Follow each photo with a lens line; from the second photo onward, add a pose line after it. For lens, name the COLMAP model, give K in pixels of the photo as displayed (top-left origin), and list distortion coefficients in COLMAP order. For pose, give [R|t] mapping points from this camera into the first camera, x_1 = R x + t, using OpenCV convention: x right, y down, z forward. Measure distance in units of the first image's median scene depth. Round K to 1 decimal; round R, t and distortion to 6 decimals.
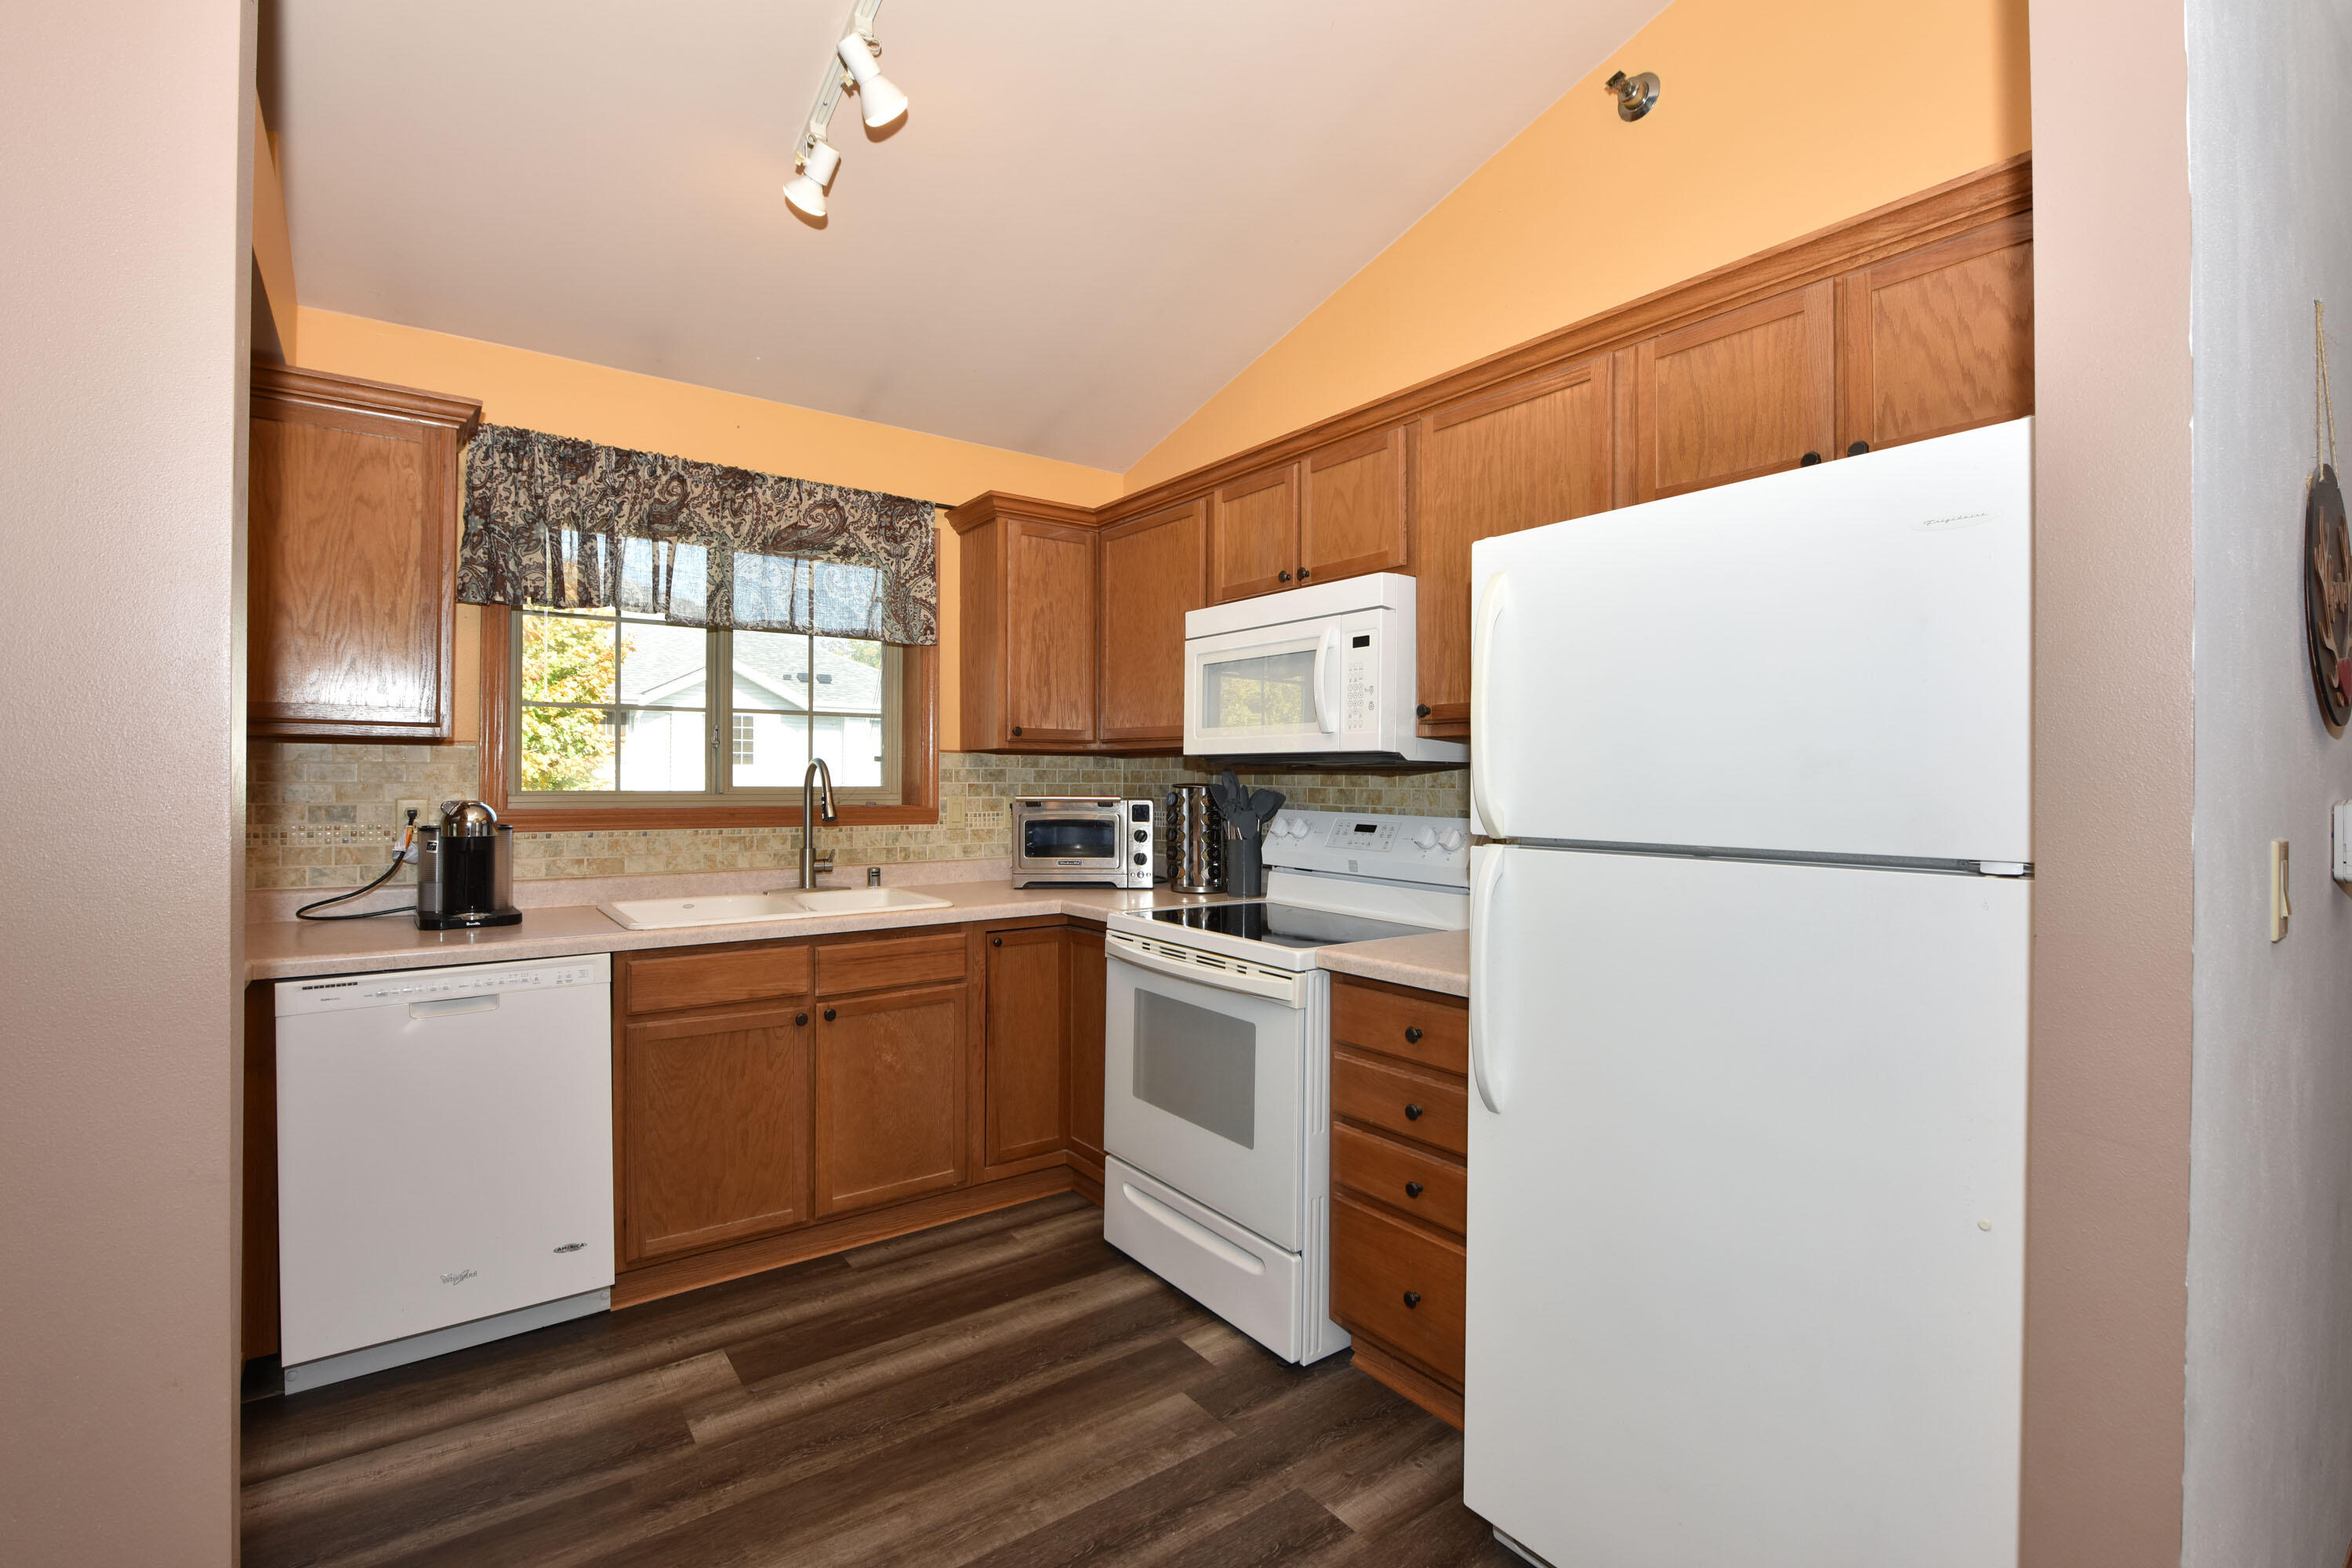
lens RADIAL K [[1028.2, 0, 1181.0], [0, 1028.2, 784.6], [0, 0, 1]] dist [-0.010310, -0.003099]
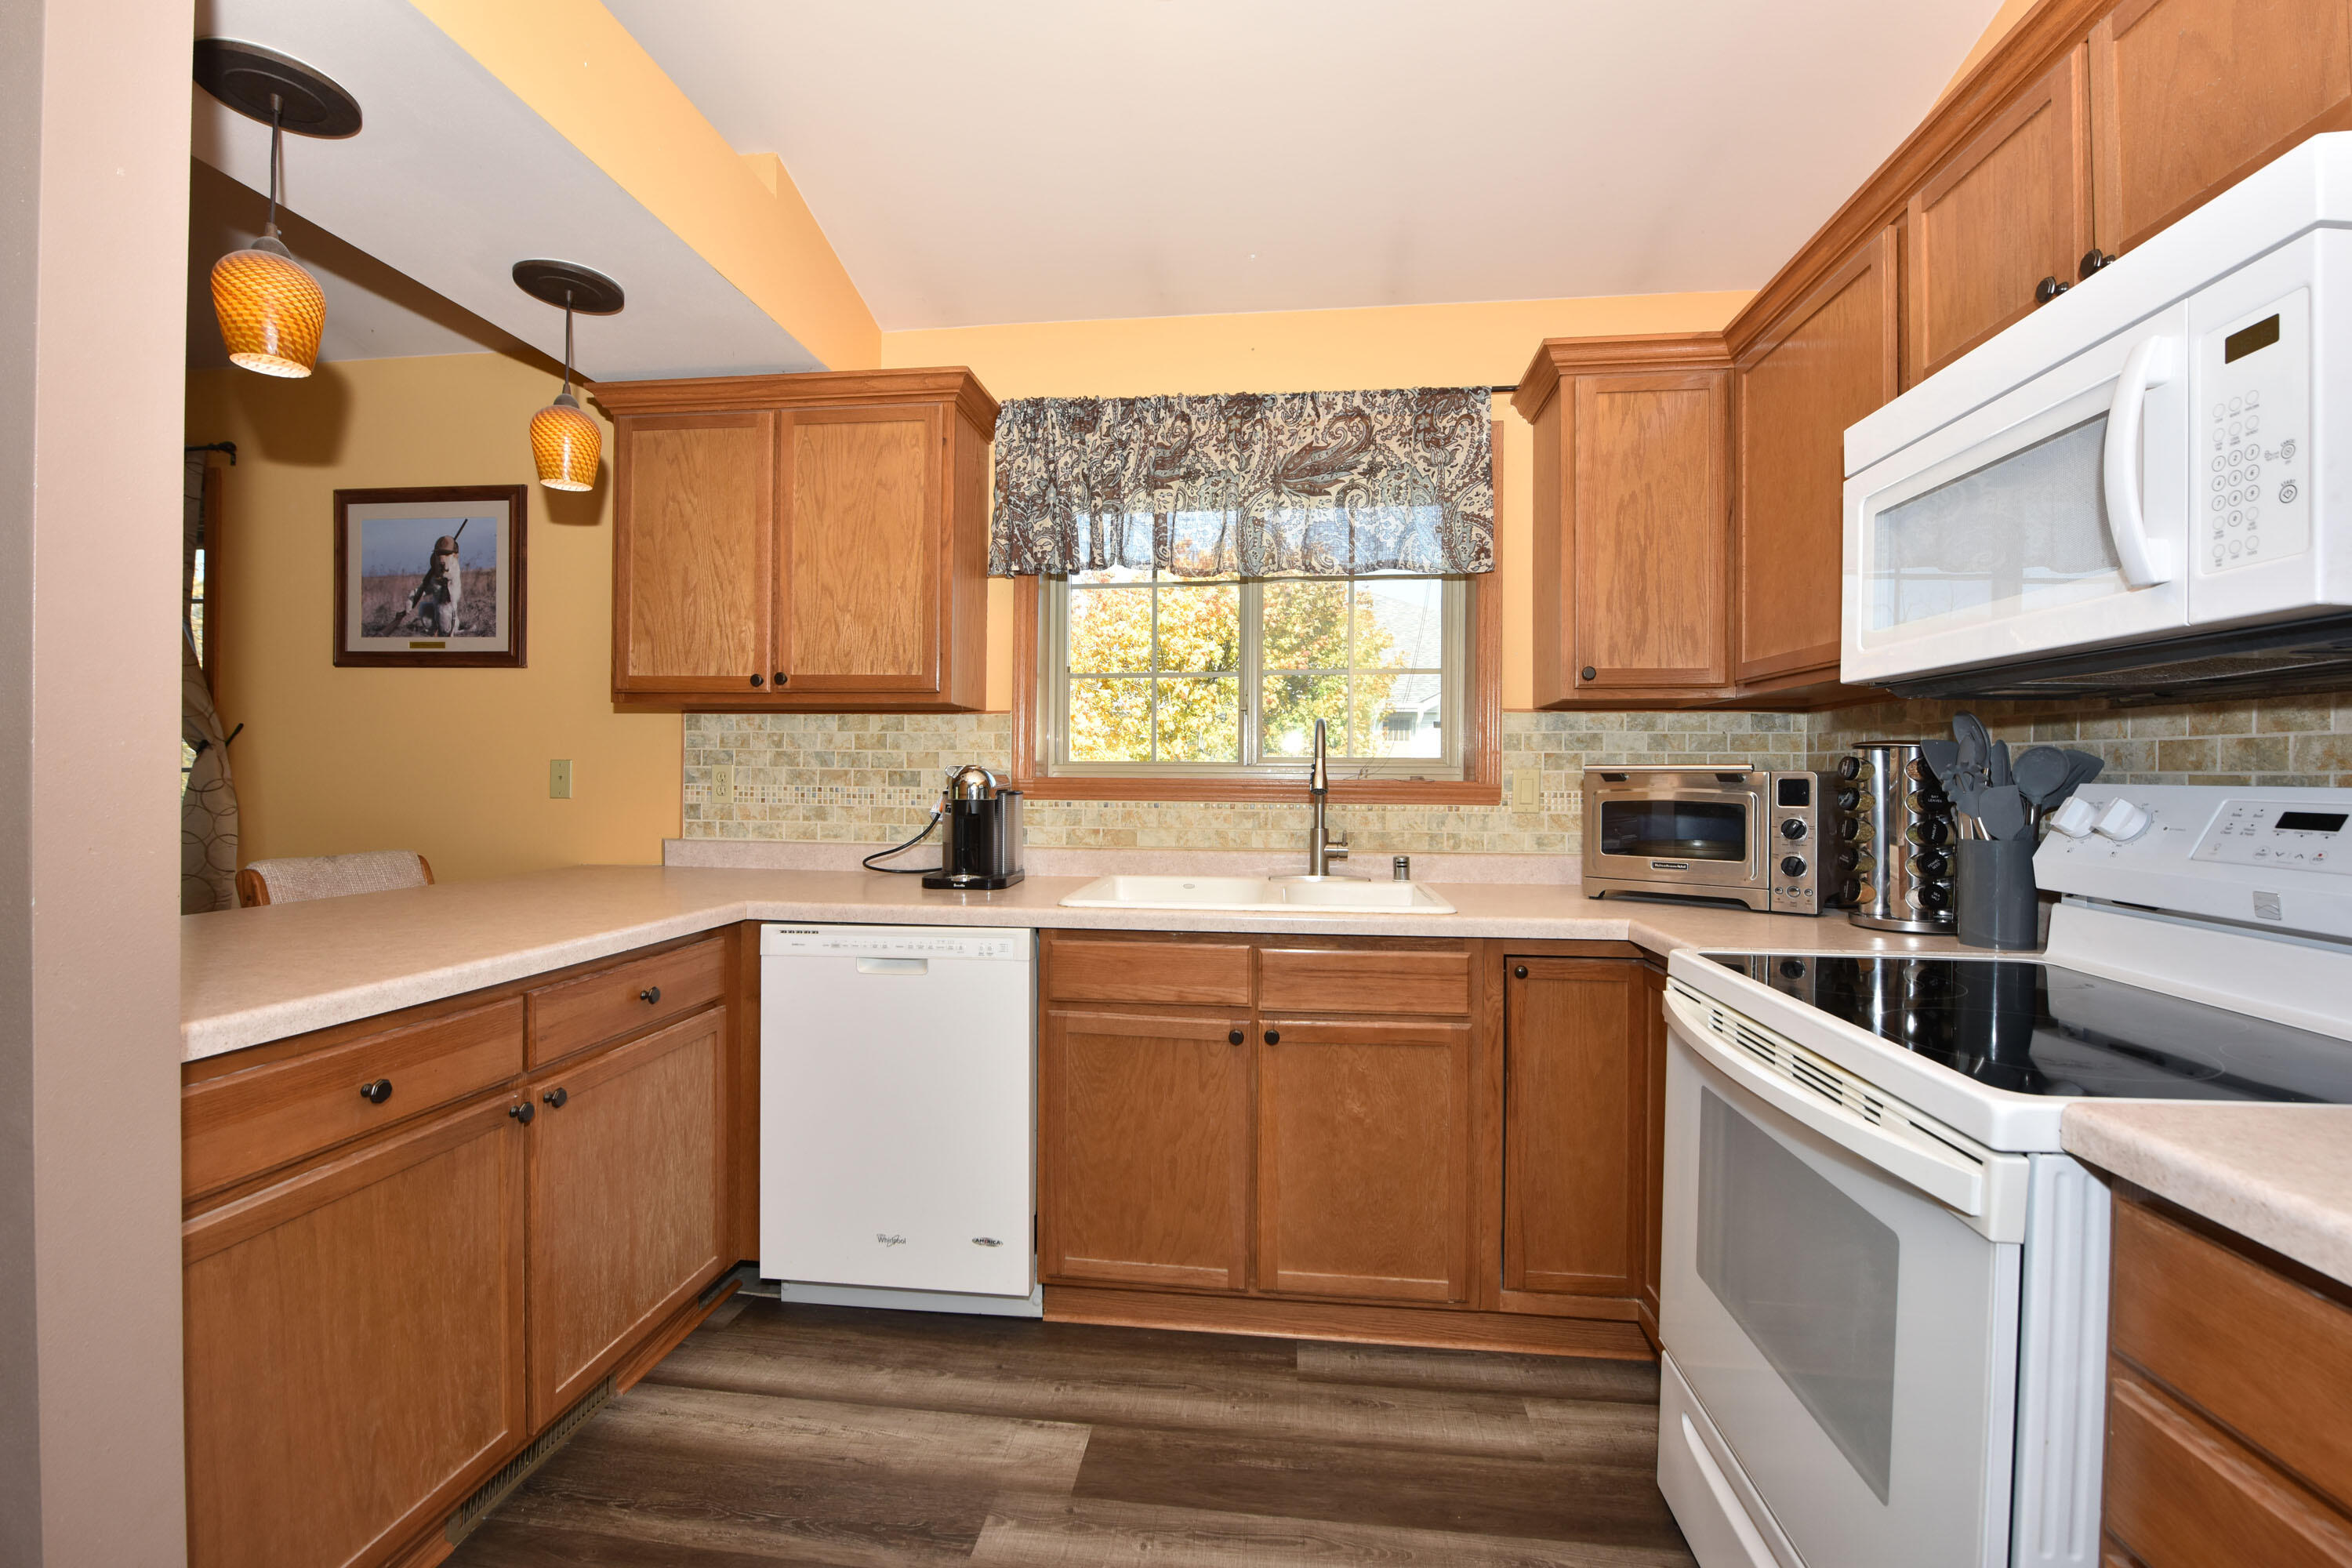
lens RADIAL K [[970.8, 0, 1180.5], [0, 970.8, 780.2], [0, 0, 1]] dist [-0.015365, -0.001401]
pose [[0.730265, 0.001695, -0.683162, 0.105699], [-0.005804, 0.999976, -0.003724, 0.029940], [0.683140, 0.006684, 0.730257, 0.390138]]
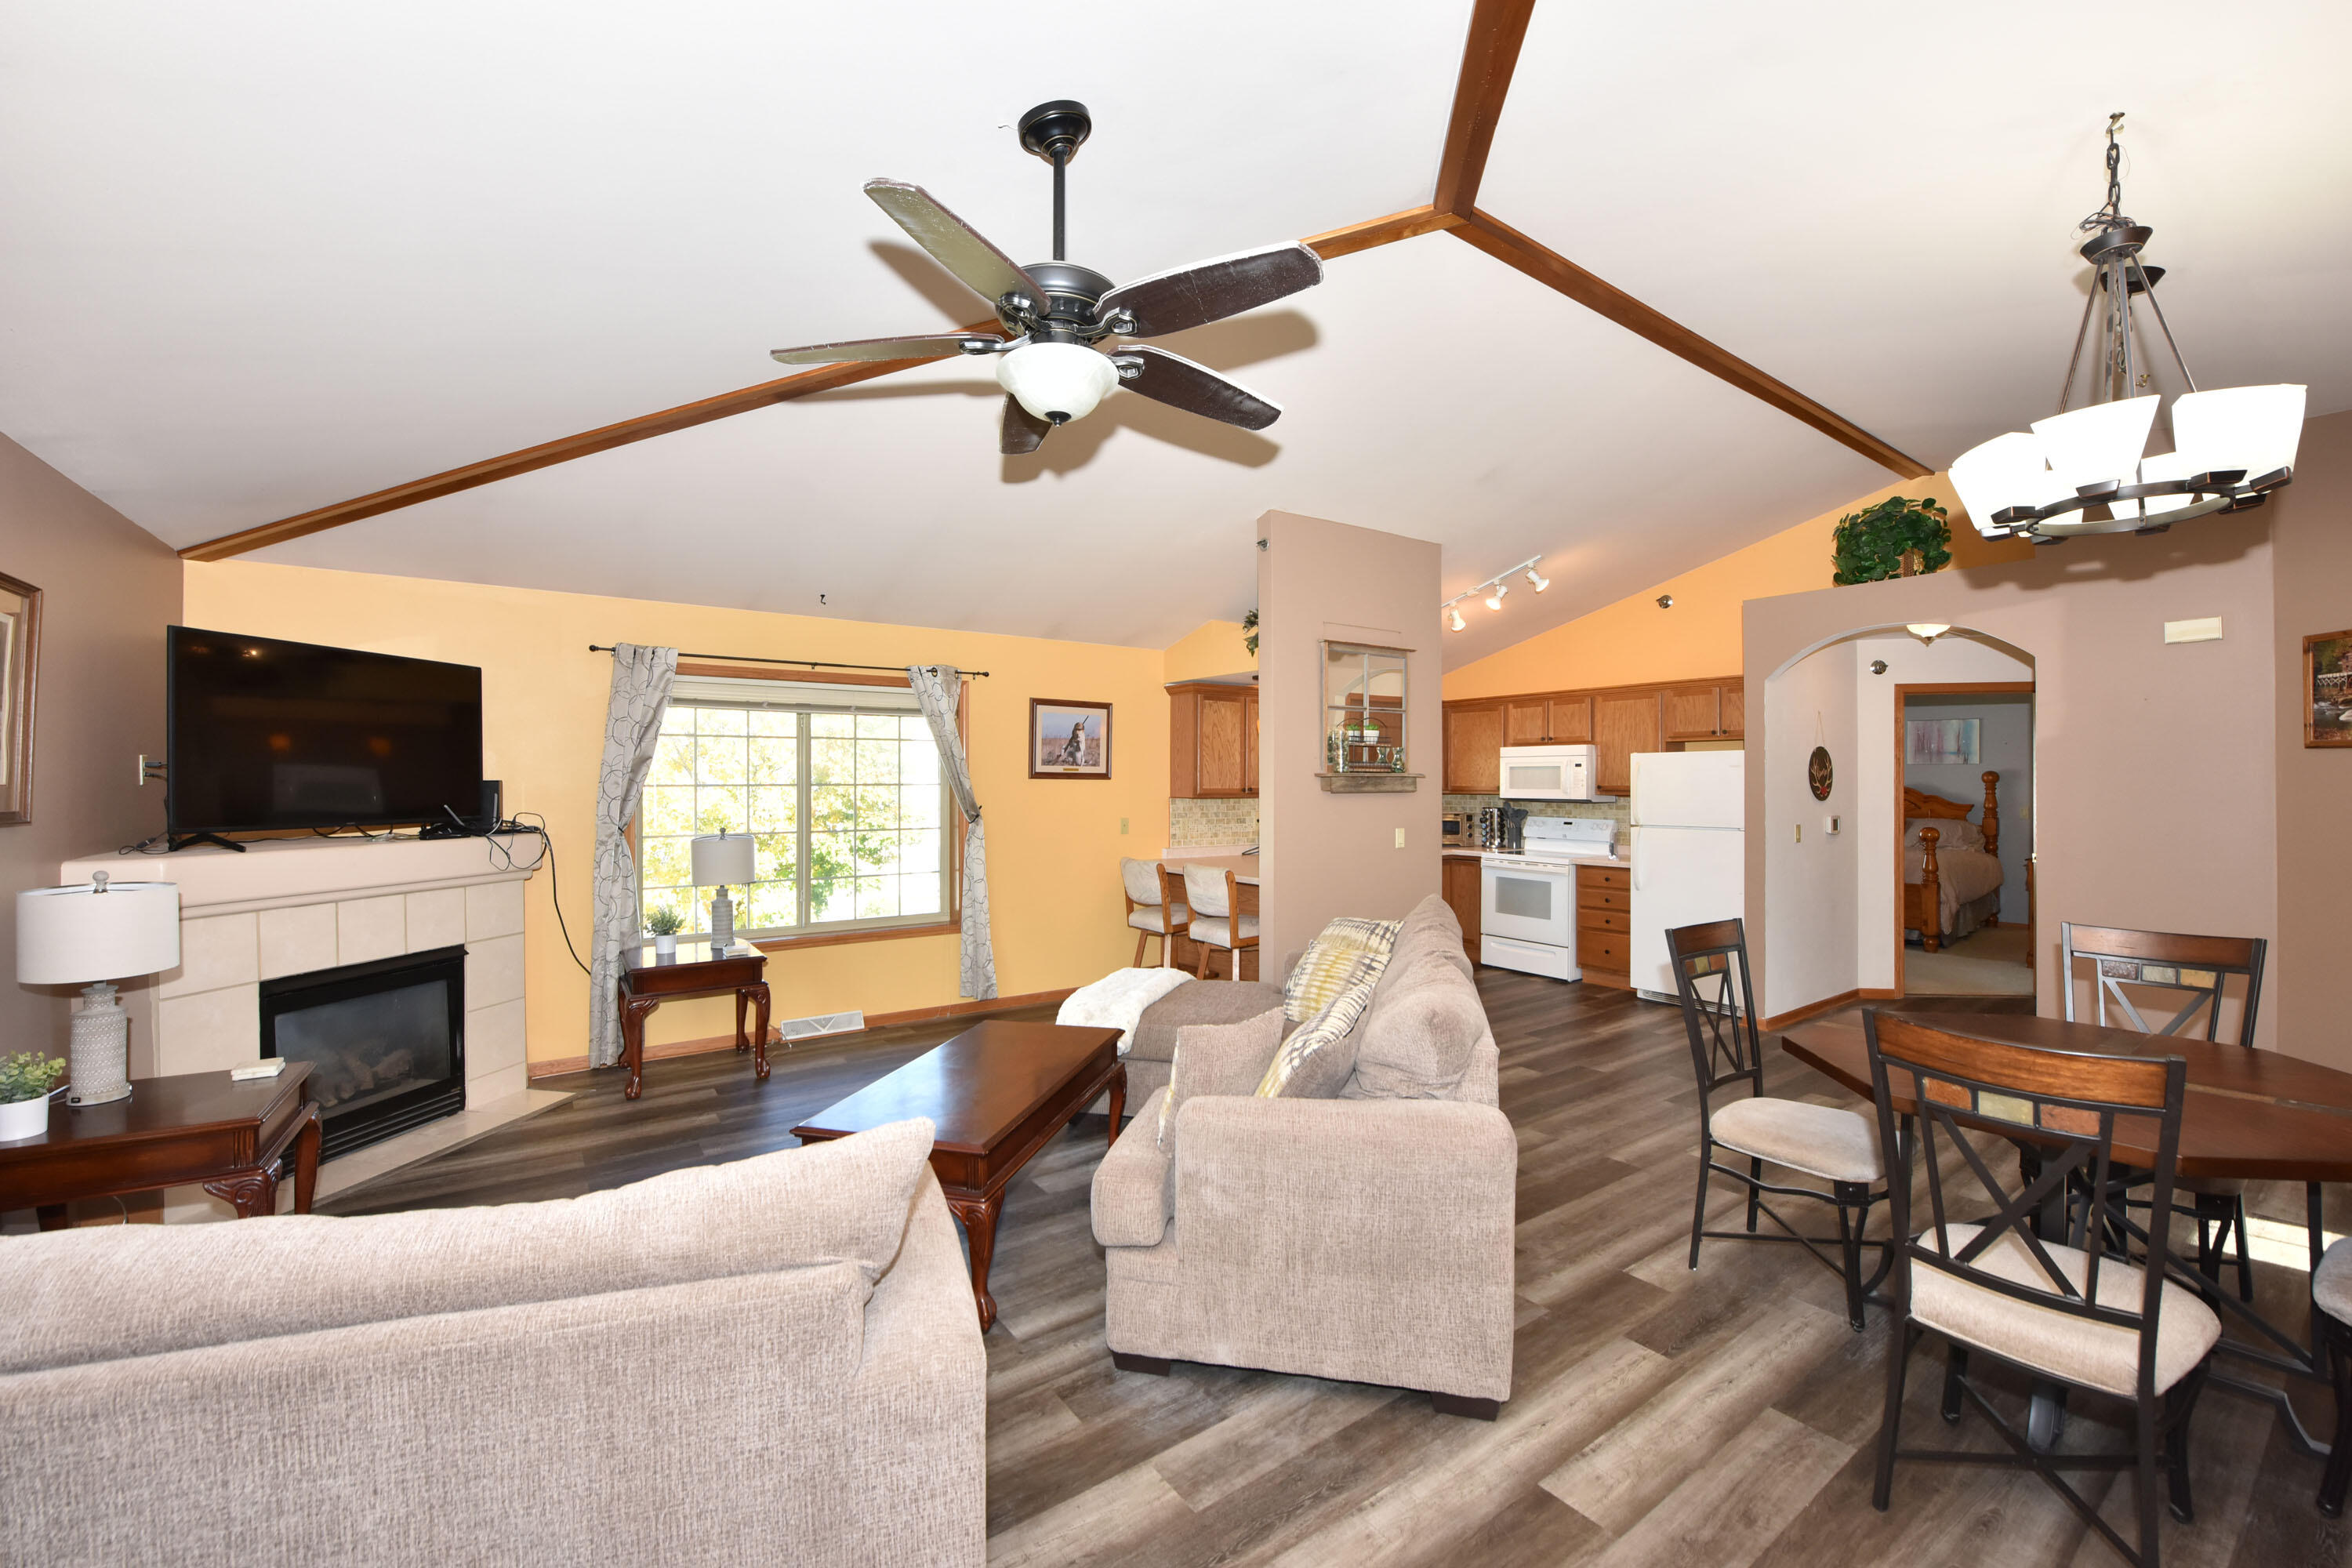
lens RADIAL K [[936.9, 0, 1173.1], [0, 936.9, 784.0], [0, 0, 1]] dist [-0.016397, -0.001742]
pose [[0.999711, -0.007465, -0.022863, -0.893756], [0.007487, 0.999972, 0.000860, -0.079960], [0.022856, -0.001030, 0.999738, -1.705723]]
